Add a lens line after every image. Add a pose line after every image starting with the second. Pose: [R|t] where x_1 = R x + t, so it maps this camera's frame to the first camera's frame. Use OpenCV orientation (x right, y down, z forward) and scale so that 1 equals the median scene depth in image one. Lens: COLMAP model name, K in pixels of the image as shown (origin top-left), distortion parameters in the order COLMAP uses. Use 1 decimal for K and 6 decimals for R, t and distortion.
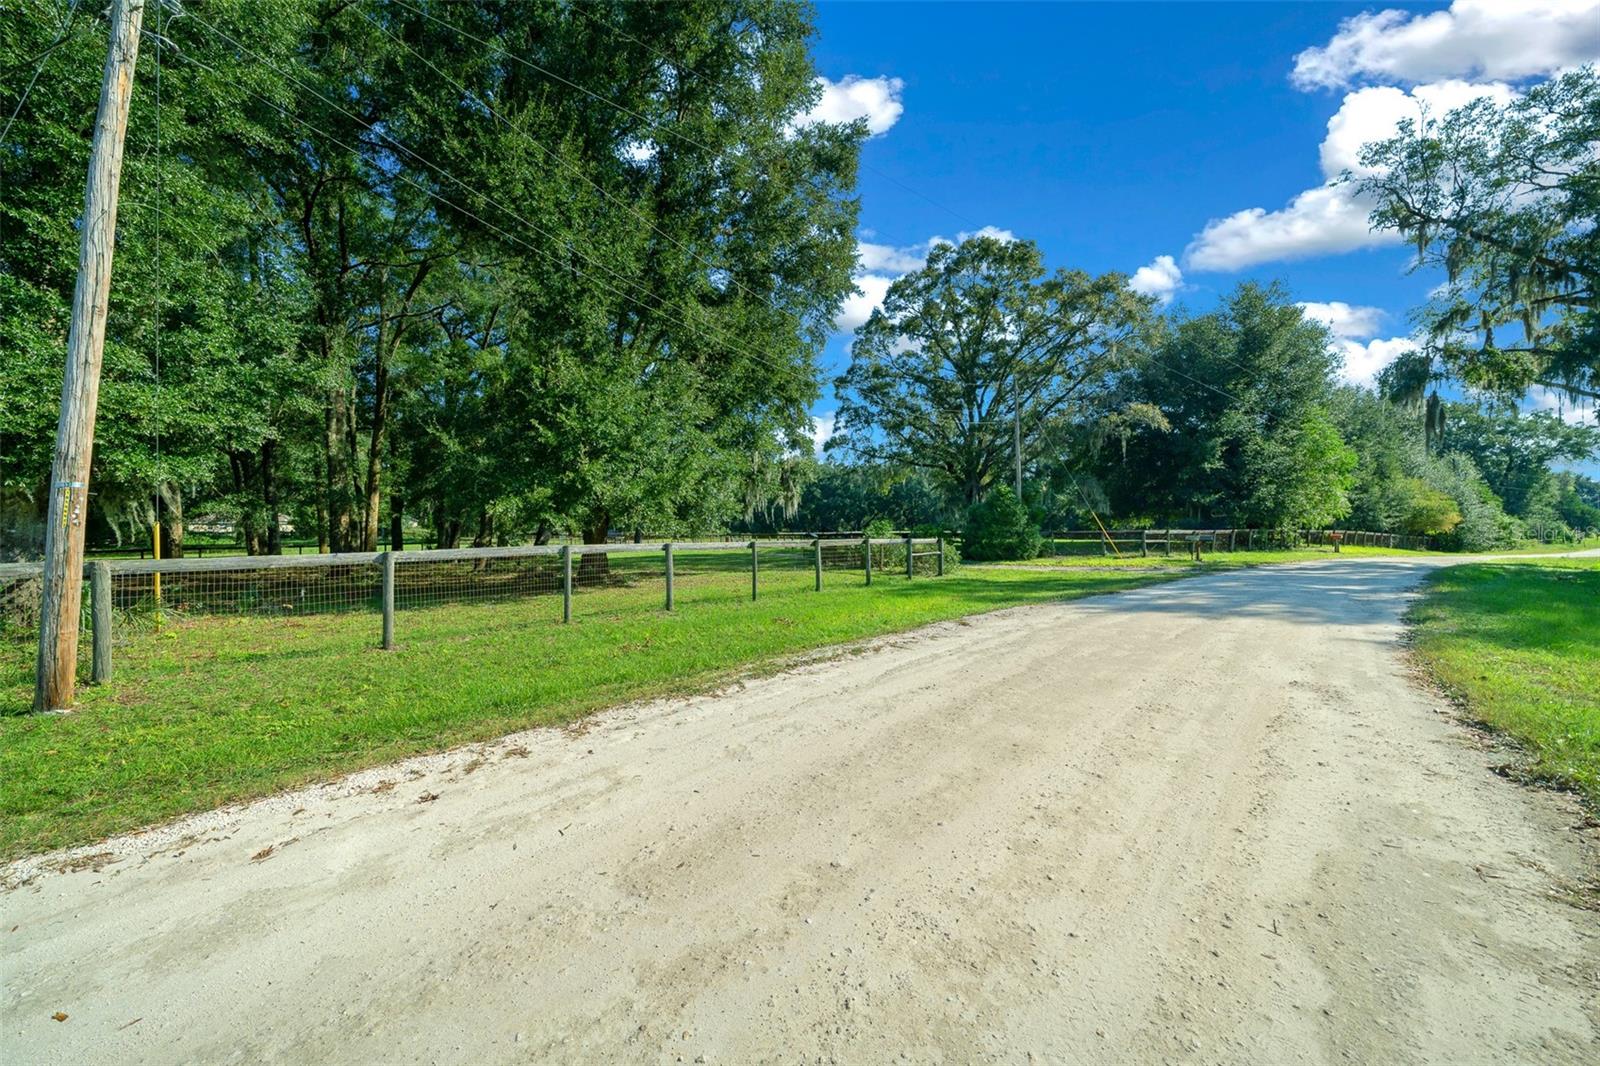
lens RADIAL K [[552.5, 0, 800.0], [0, 552.5, 533.0], [0, 0, 1]] dist [-0.000145, -0.000099]
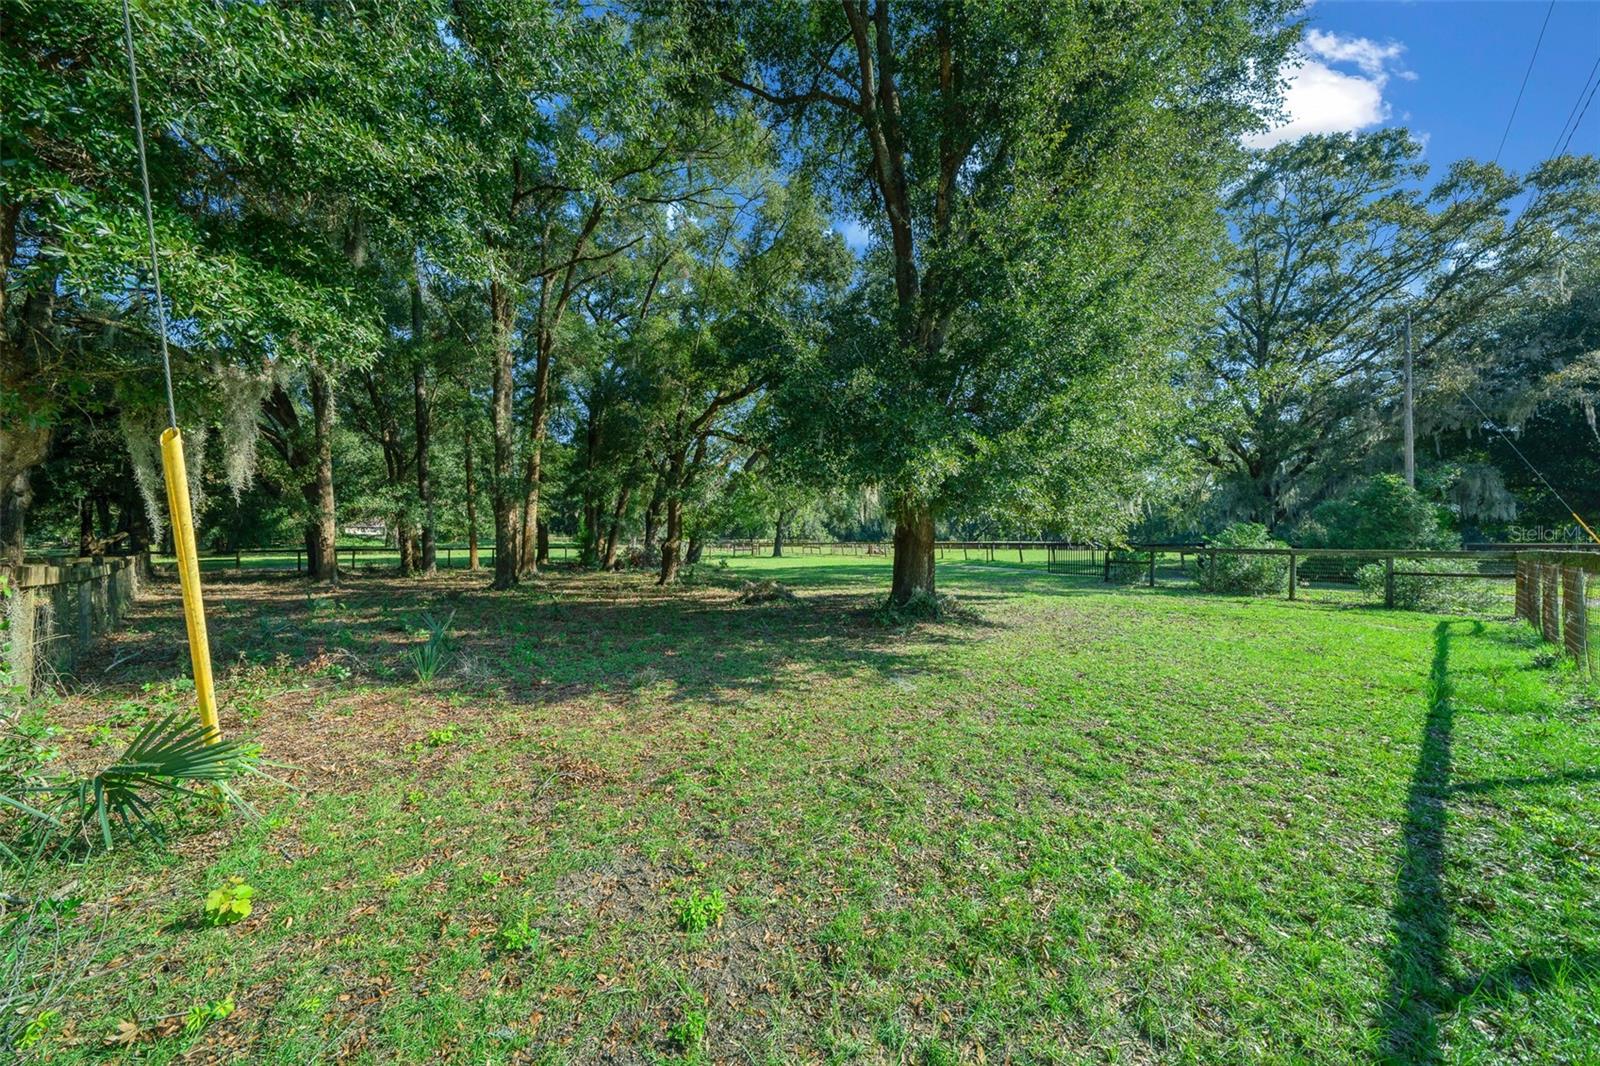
lens RADIAL K [[552.5, 0, 800.0], [0, 552.5, 533.0], [0, 0, 1]] dist [-0.000145, -0.000099]
pose [[0.988856, 0.009325, -0.148585, -0.244233], [-0.011534, 0.999835, -0.014017, 0.003263], [0.148430, 0.015575, 0.988800, 0.229563]]
